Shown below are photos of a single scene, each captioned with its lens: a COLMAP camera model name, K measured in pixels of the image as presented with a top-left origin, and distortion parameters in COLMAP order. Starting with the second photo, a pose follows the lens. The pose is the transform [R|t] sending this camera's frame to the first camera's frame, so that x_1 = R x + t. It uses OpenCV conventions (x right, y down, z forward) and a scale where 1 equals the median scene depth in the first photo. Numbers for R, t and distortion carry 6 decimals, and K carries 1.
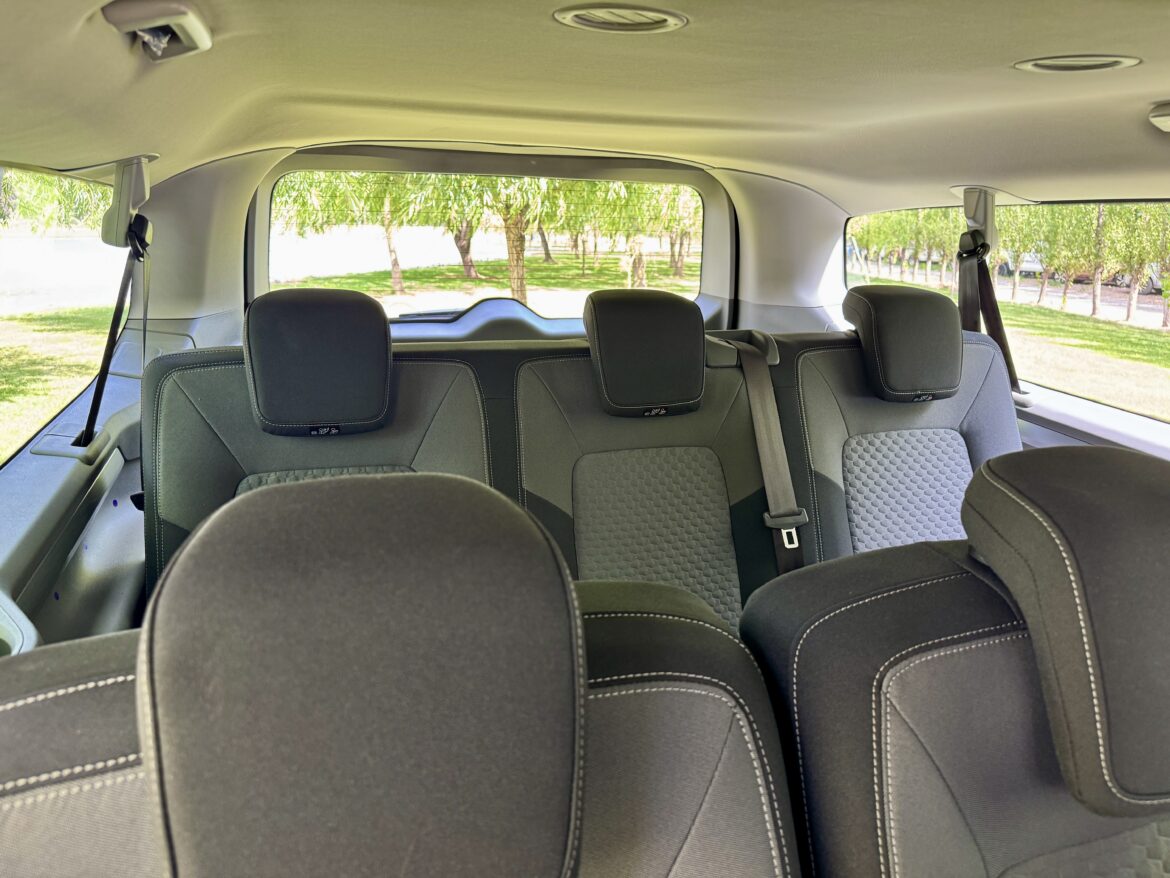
lens RADIAL K [[805.8, 0, 583.1], [0, 805.8, 436.0], [0, 0, 1]] dist [0.006789, -0.003971]
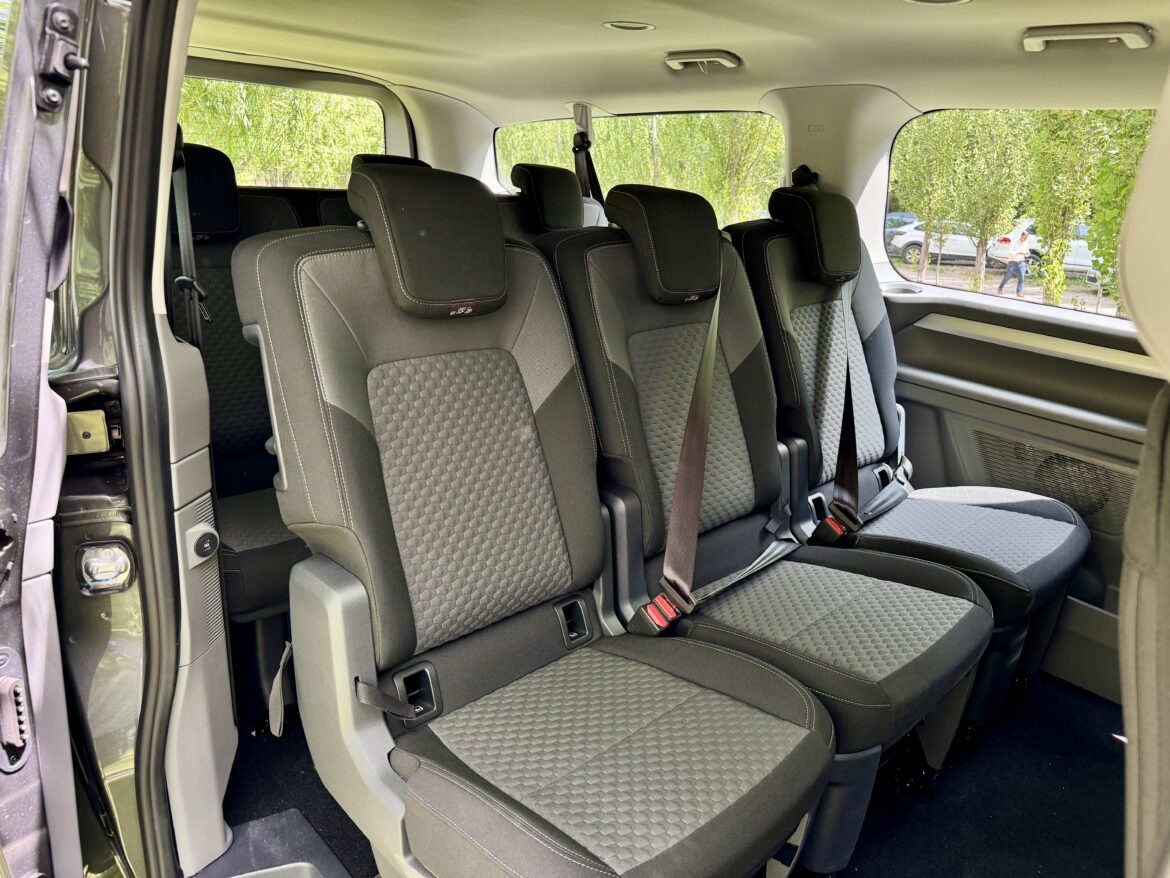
lens RADIAL K [[805.8, 0, 584.3], [0, 805.8, 441.2], [0, 0, 1]] dist [0.006789, -0.003971]
pose [[0.893788, -0.127694, 0.429928, -0.253728], [0.098248, 0.991074, 0.090110, 0.195382], [-0.437596, -0.038299, 0.898355, -0.418637]]
